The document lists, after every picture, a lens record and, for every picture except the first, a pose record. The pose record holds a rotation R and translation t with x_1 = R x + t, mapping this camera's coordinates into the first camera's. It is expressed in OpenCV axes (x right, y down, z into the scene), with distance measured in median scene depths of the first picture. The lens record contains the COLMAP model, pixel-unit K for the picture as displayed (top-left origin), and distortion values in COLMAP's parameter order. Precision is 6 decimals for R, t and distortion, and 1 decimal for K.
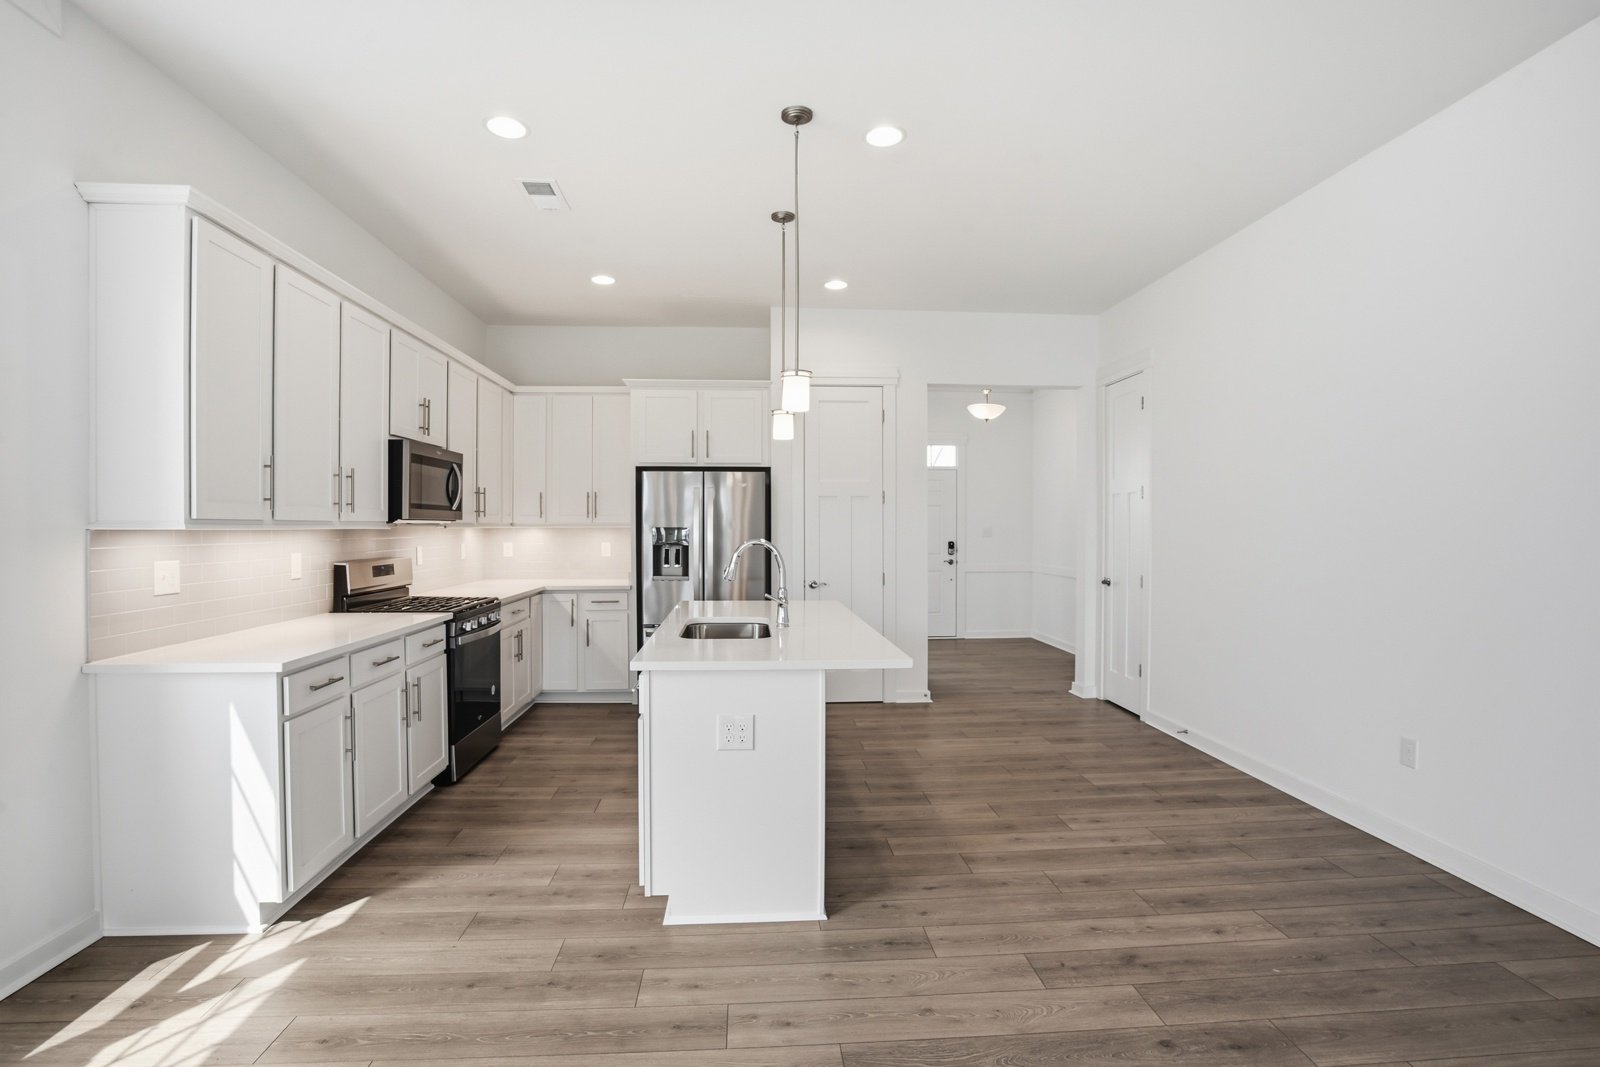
lens RADIAL K [[759.8, 0, 798.3], [0, 759.8, 527.1], [0, 0, 1]] dist [-0.057115, 0.021562]
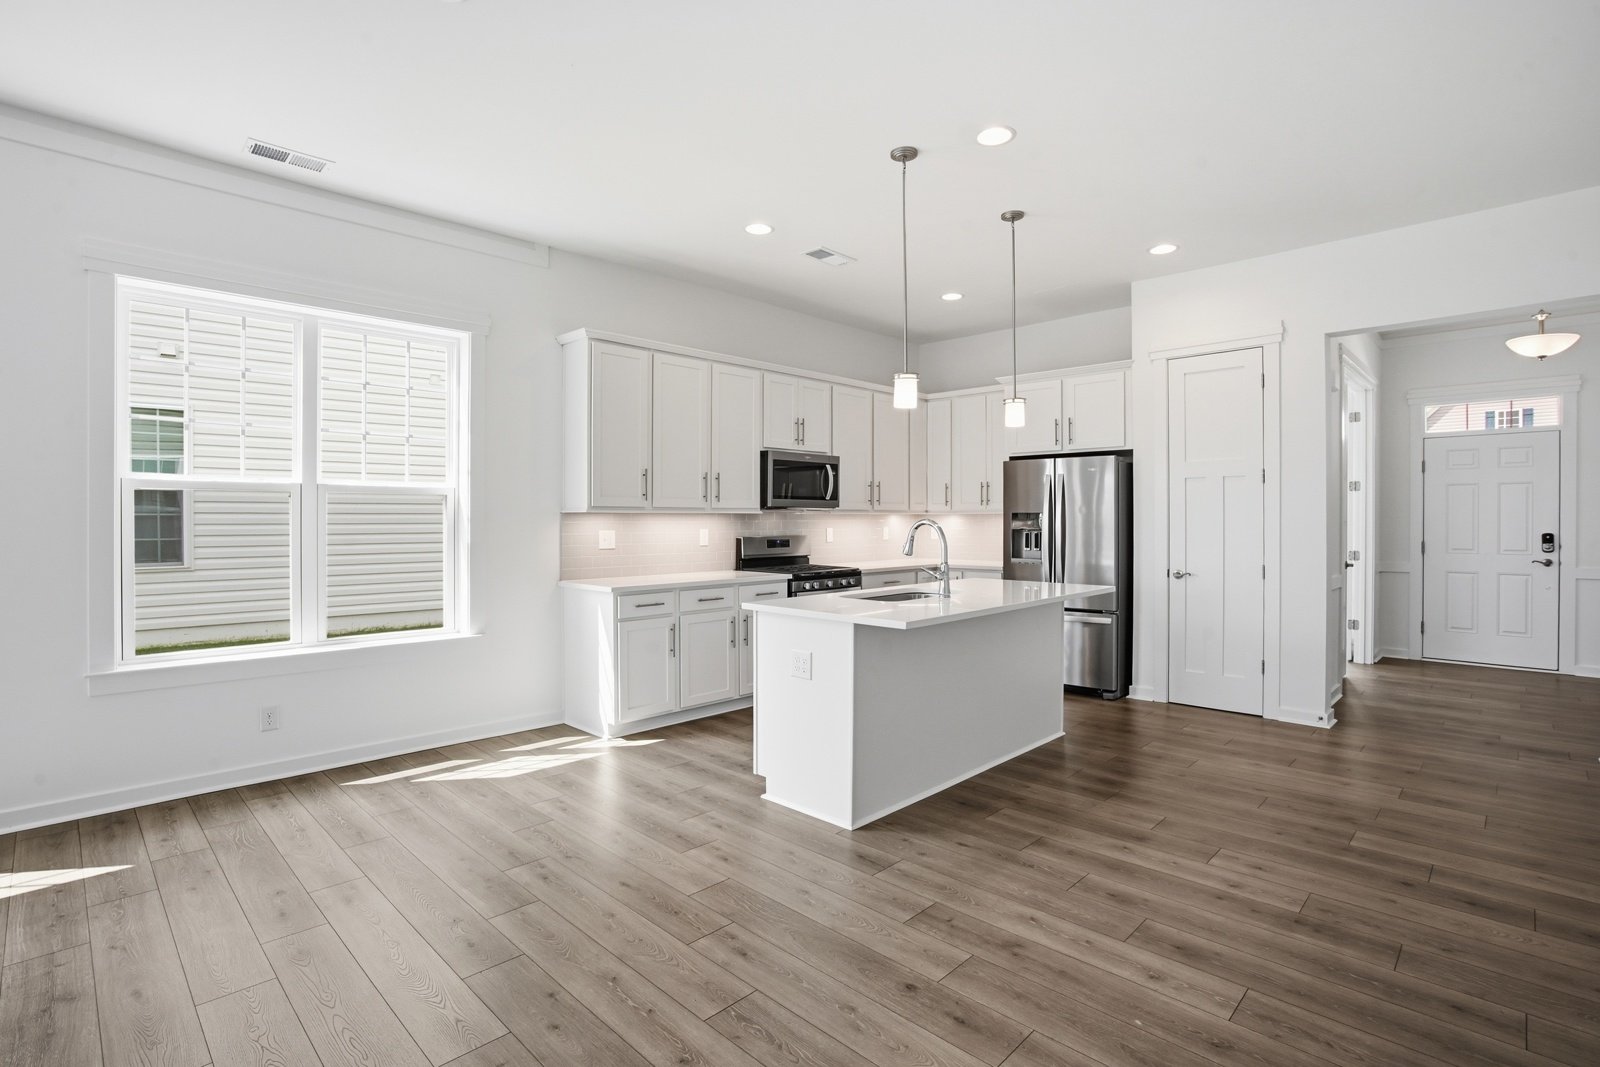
lens RADIAL K [[762.4, 0, 797.2], [0, 762.4, 514.2], [0, 0, 1]] dist [-0.052229, 0.019403]
pose [[0.667160, -0.003998, -0.744903, 0.708575], [-0.000064, 0.999985, -0.005424, 0.014097], [0.744914, 0.003666, 0.667150, 0.091306]]
